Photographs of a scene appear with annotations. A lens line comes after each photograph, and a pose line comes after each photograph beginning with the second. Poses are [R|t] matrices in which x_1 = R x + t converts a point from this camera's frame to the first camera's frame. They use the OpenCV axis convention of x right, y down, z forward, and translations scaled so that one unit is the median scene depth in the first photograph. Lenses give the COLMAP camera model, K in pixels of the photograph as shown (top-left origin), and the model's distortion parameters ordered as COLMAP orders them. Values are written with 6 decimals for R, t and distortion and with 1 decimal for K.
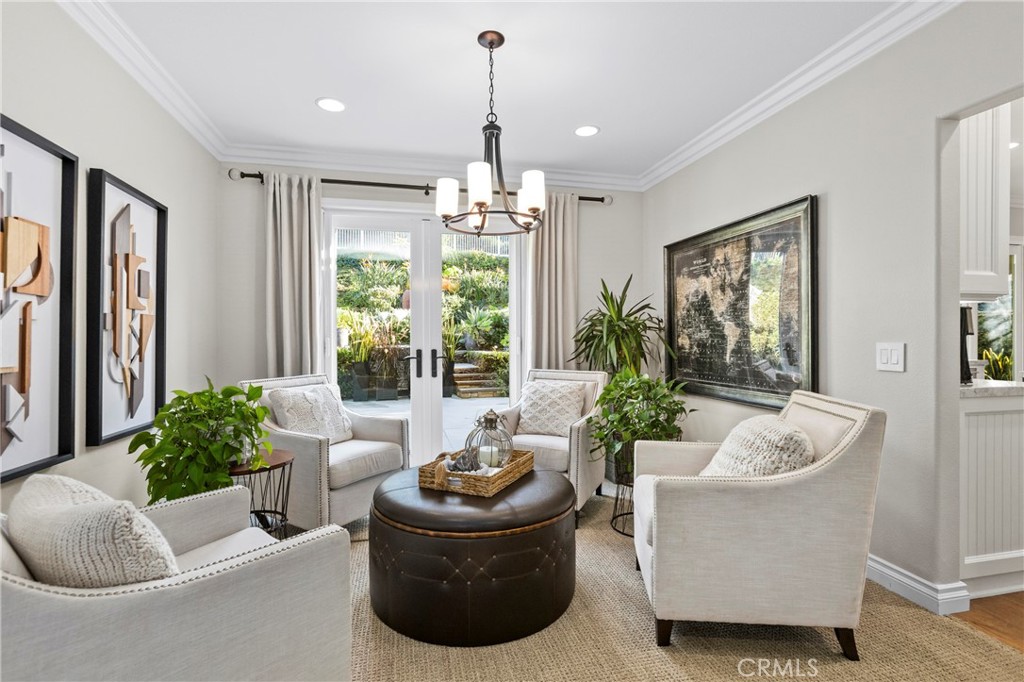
lens RADIAL K [[459.3, 0, 509.2], [0, 459.3, 340.3], [0, 0, 1]] dist [0.000193, -0.000104]
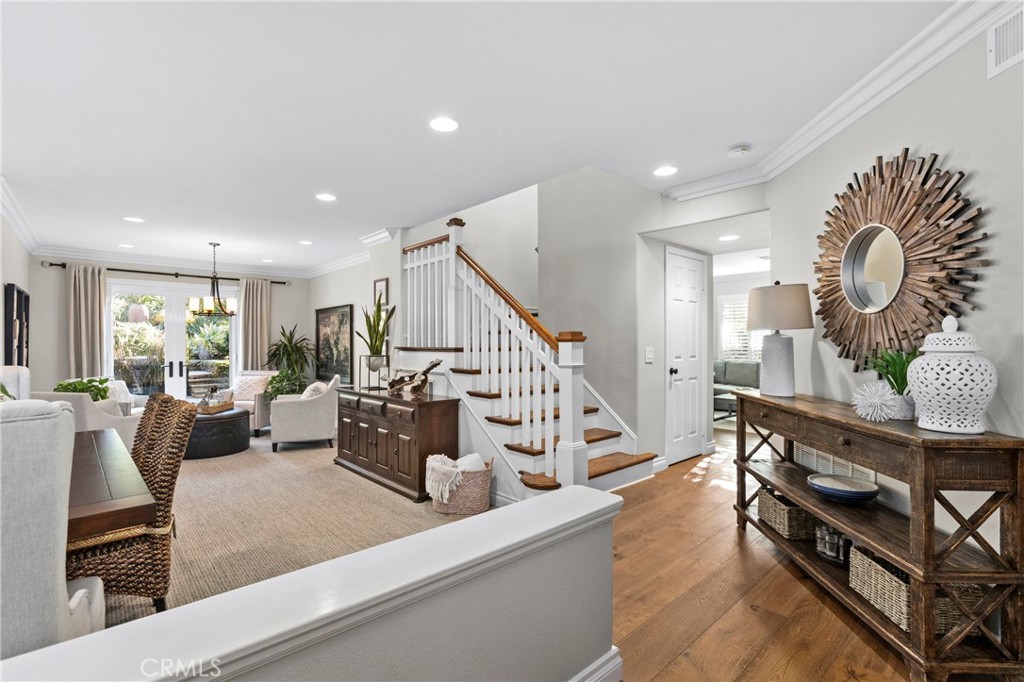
lens RADIAL K [[468.3, 0, 511.3], [0, 468.3, 343.2], [0, 0, 1]] dist [-0.005708, -0.000423]
pose [[0.878083, -0.000879, 0.478508, 0.100527], [0.002553, 0.999993, -0.002848, -0.043766], [-0.478502, 0.003722, 0.878079, -1.253110]]
